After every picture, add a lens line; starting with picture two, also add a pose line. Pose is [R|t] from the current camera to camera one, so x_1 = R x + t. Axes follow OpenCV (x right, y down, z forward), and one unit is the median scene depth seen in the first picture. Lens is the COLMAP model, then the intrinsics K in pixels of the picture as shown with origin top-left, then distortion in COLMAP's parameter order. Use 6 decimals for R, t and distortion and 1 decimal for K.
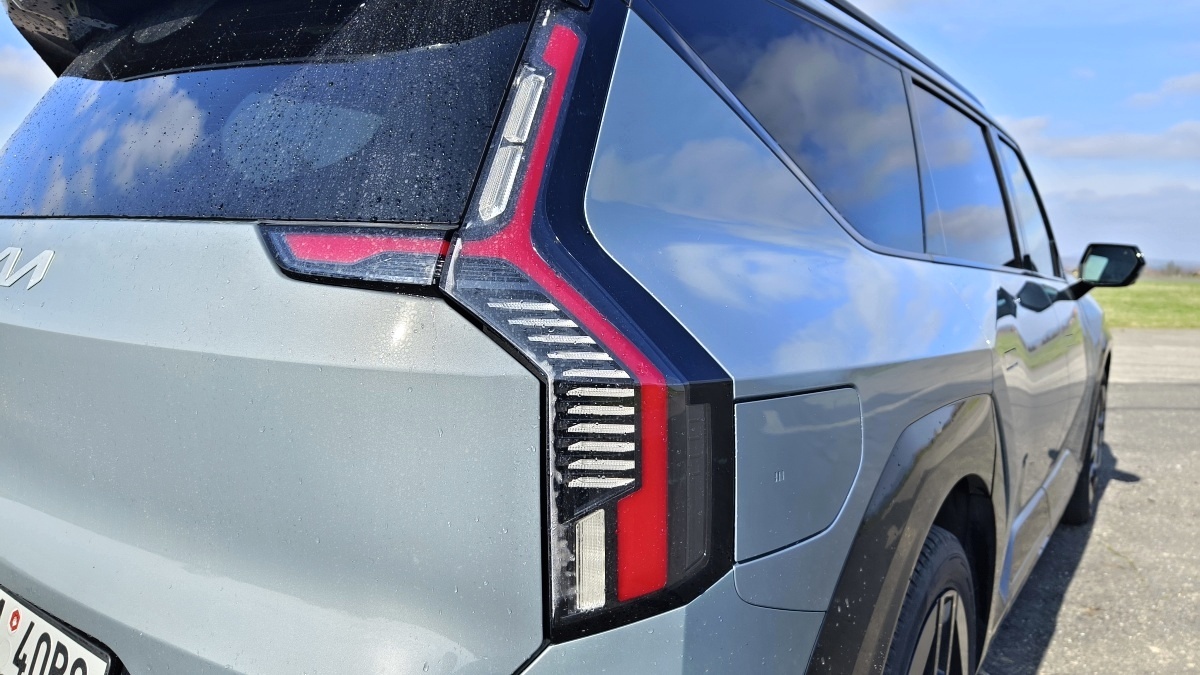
lens RADIAL K [[791.6, 0, 600.0], [0, 791.6, 337.5], [0, 0, 1]] dist [0.078701, -0.073978]
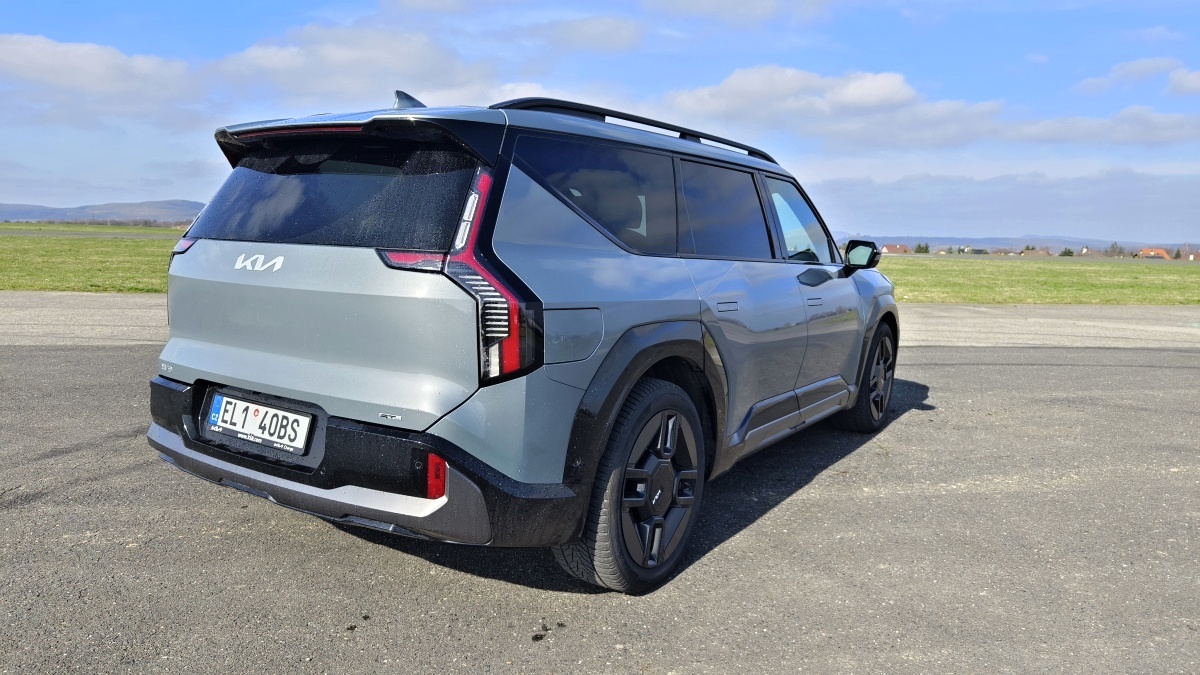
lens RADIAL K [[791.6, 0, 600.0], [0, 791.6, 337.5], [0, 0, 1]] dist [0.078701, -0.073978]
pose [[0.998646, -0.007781, 0.051439, 0.235503], [0.006582, 0.999704, 0.023437, 0.120697], [-0.051606, -0.023066, 0.998401, -2.031793]]
